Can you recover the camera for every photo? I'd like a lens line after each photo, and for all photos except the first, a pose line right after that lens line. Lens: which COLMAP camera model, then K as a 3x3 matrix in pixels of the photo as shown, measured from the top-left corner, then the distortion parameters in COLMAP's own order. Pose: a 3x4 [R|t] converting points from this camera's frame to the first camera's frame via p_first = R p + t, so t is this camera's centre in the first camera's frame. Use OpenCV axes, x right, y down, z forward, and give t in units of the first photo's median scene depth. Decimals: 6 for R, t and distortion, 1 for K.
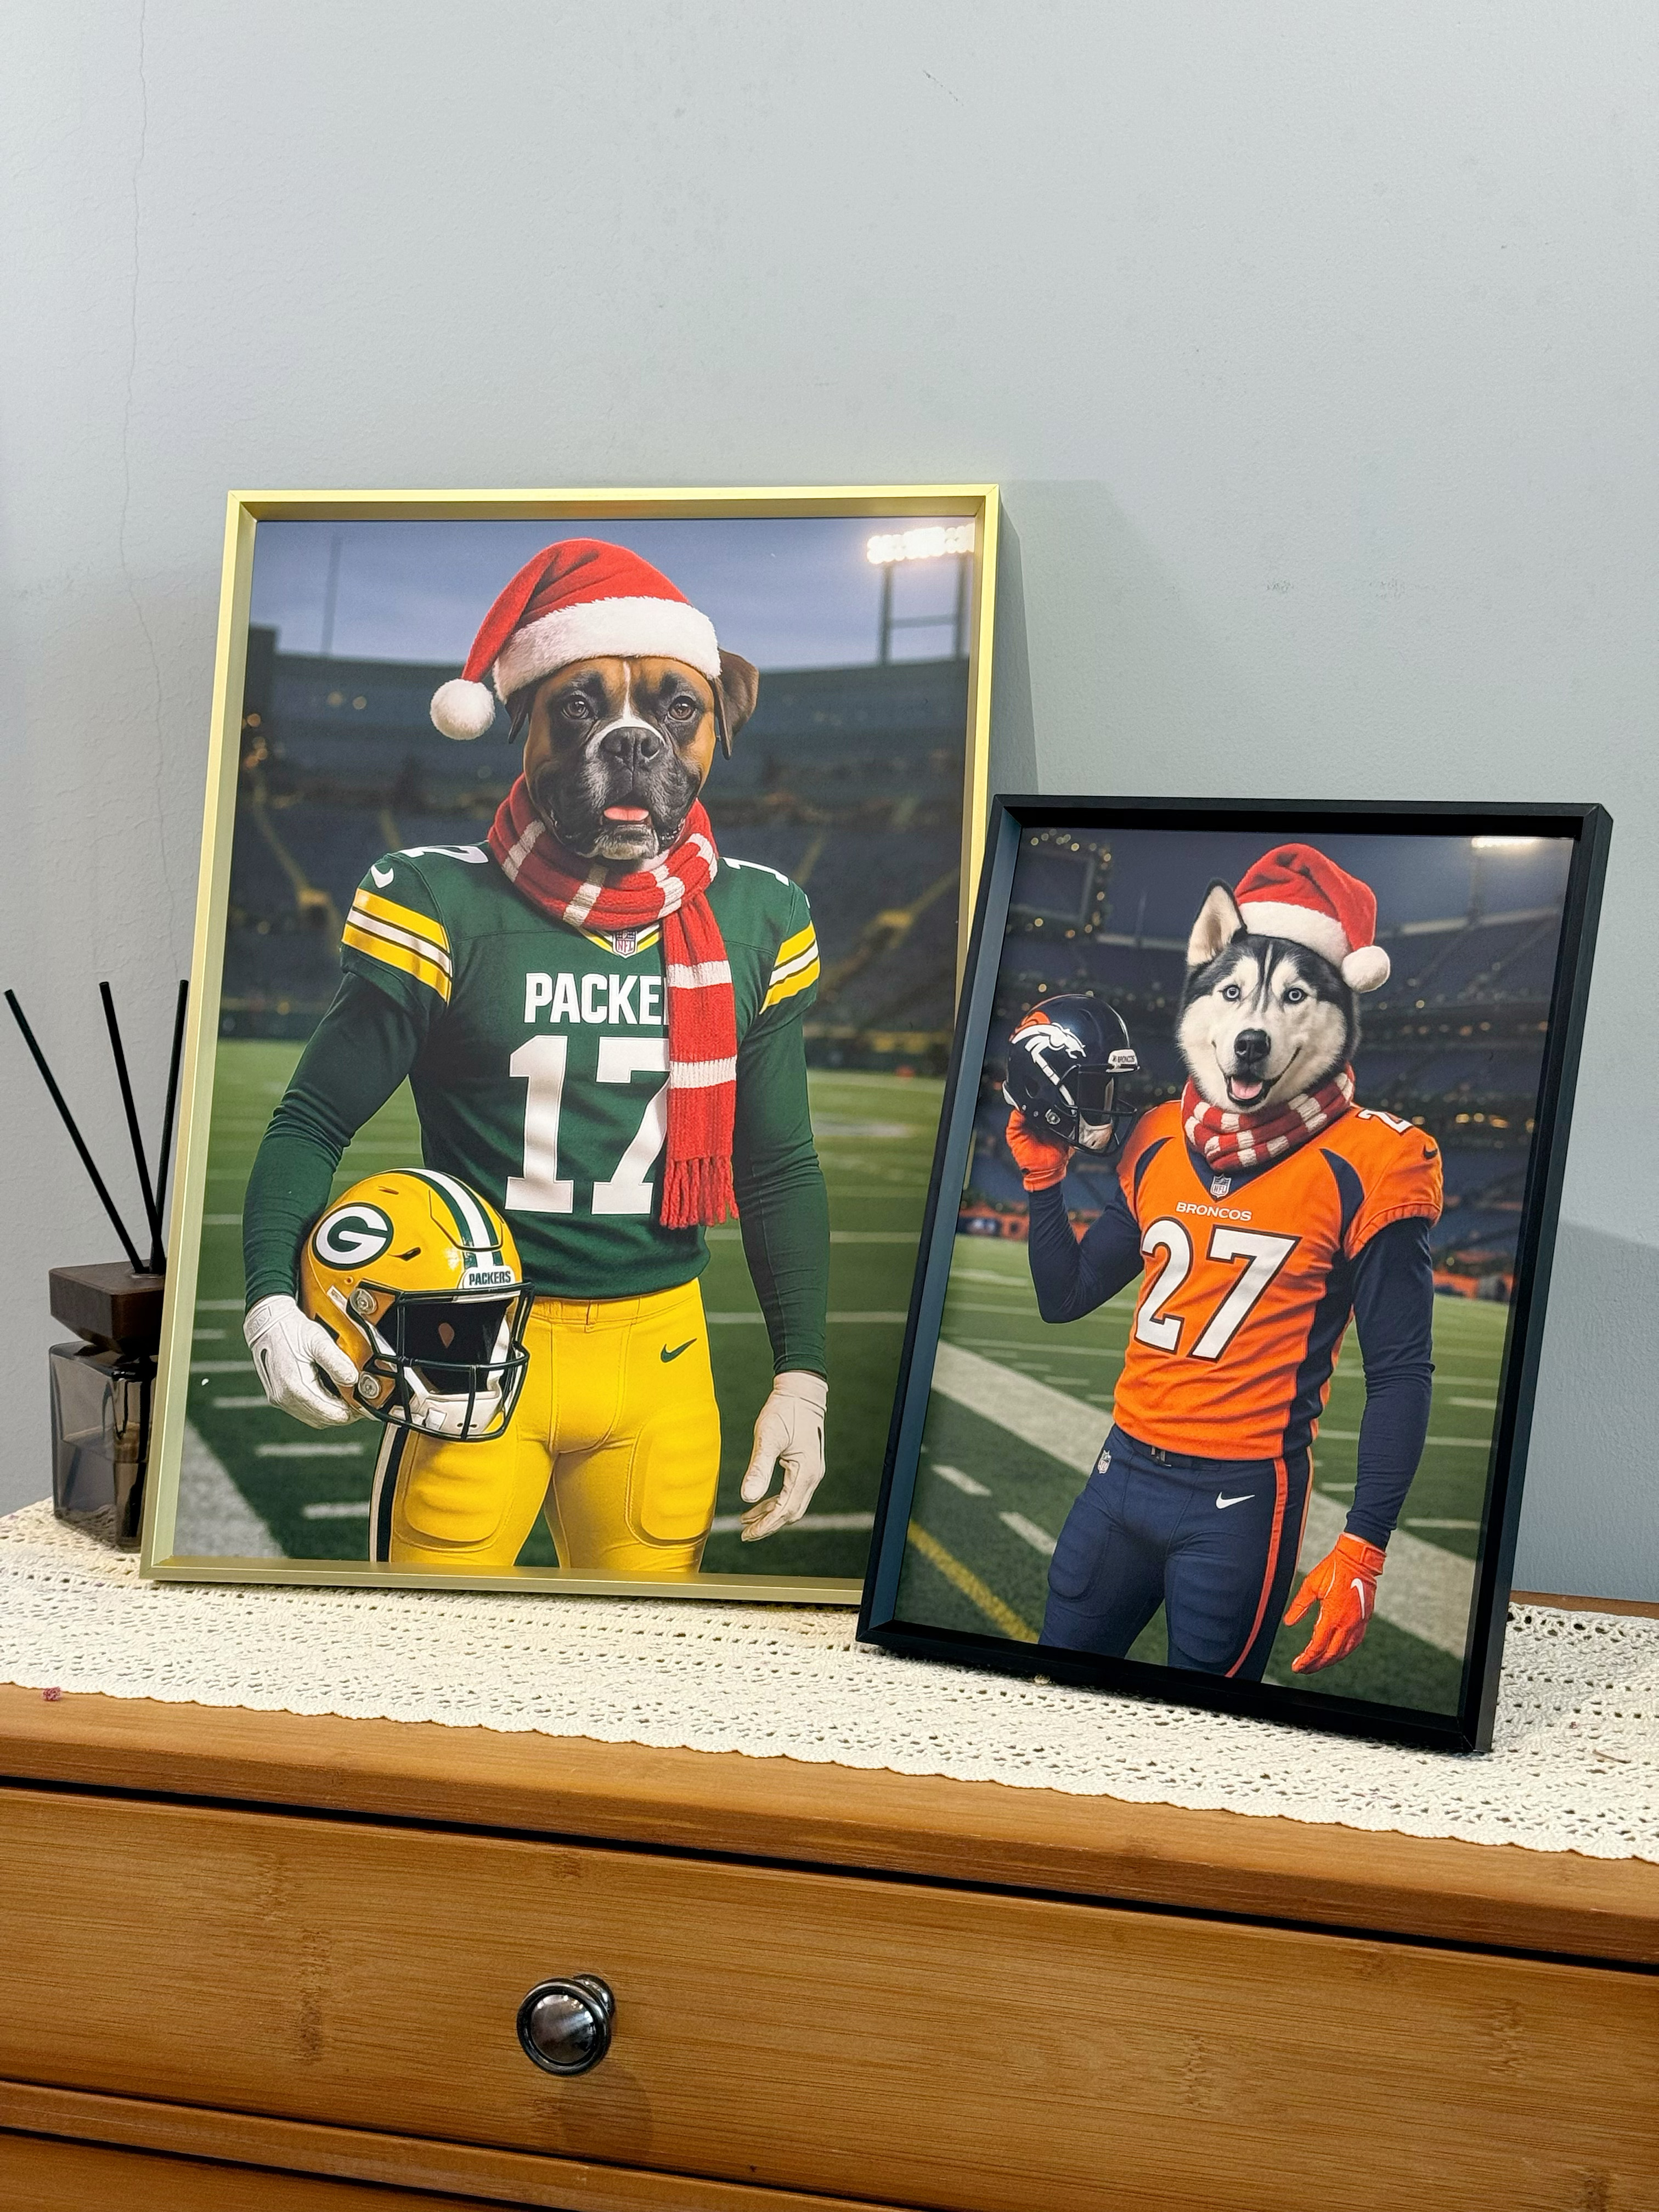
lens RADIAL K [[3195.2, 0, 862.9], [0, 3195.2, 1108.2], [0, 0, 1]] dist [0.119755, 0.000000]
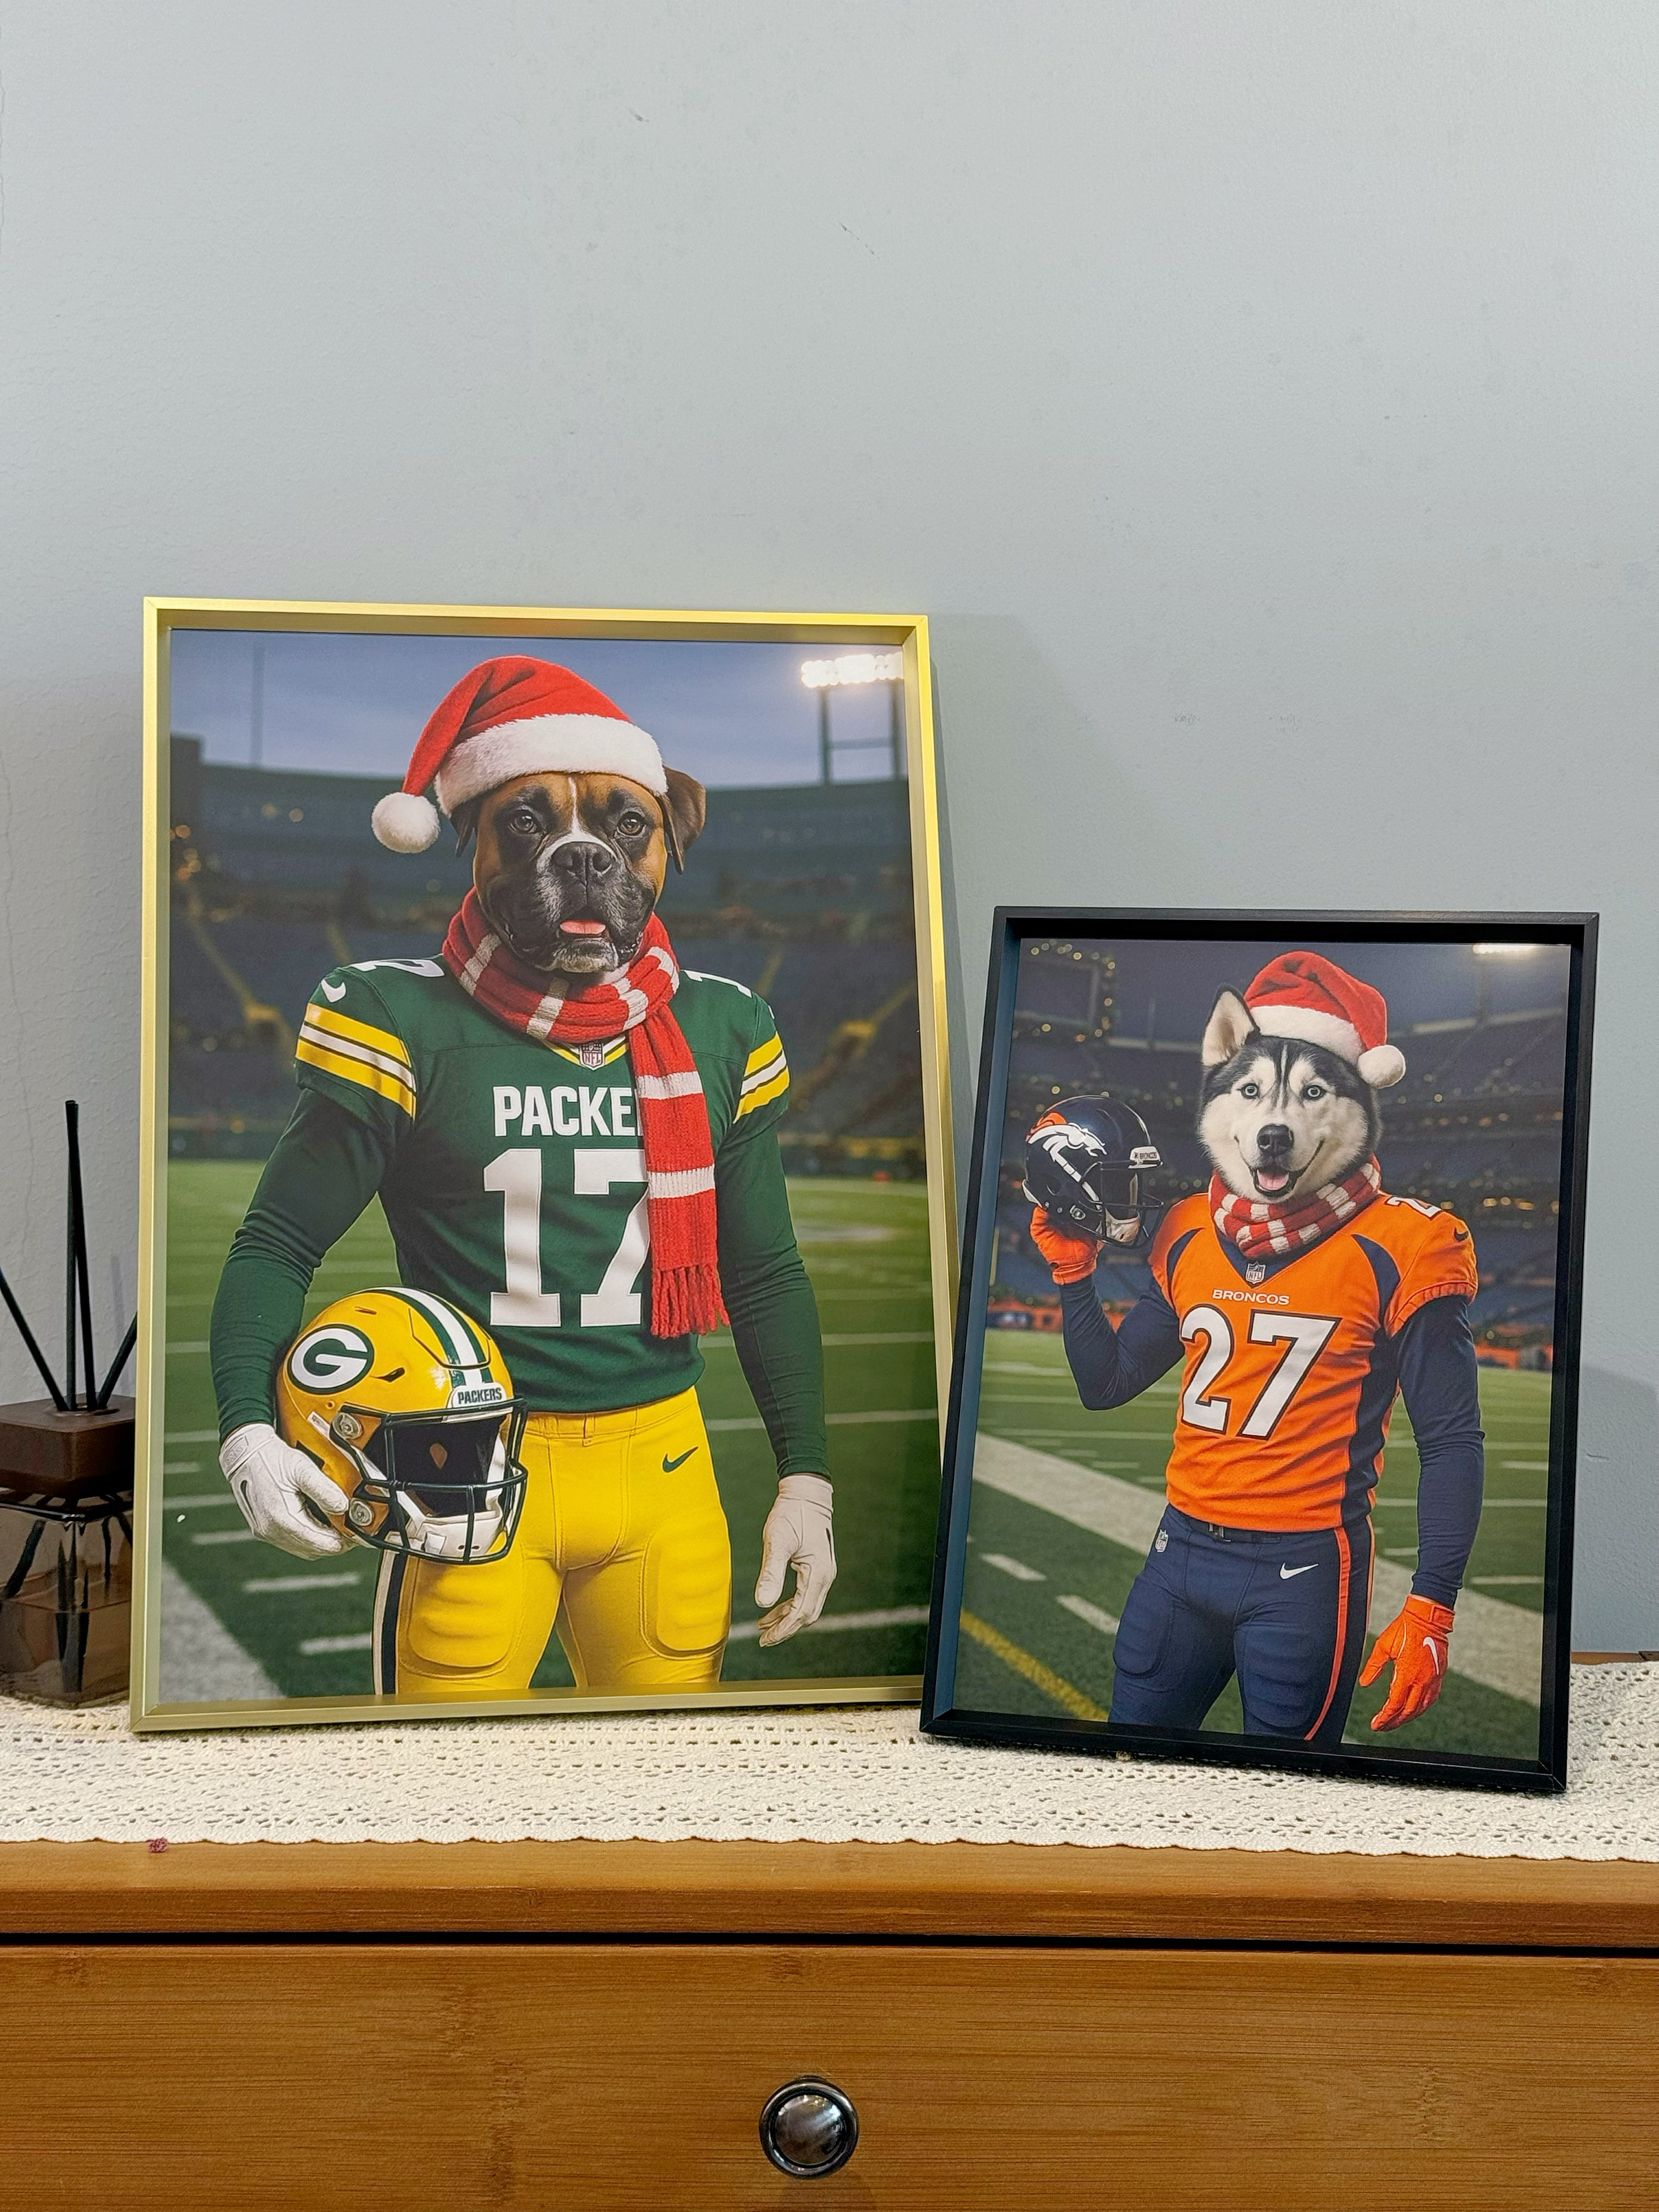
lens RADIAL K [[3195.2, 0, 879.6], [0, 3195.2, 1089.8], [0, 0, 1]] dist [0.119755, 0.000000]
pose [[0.956312, -0.011487, 0.292123, -0.287625], [0.028255, 0.998182, -0.053244, 0.015266], [-0.290980, 0.059172, 0.954897, 0.019103]]
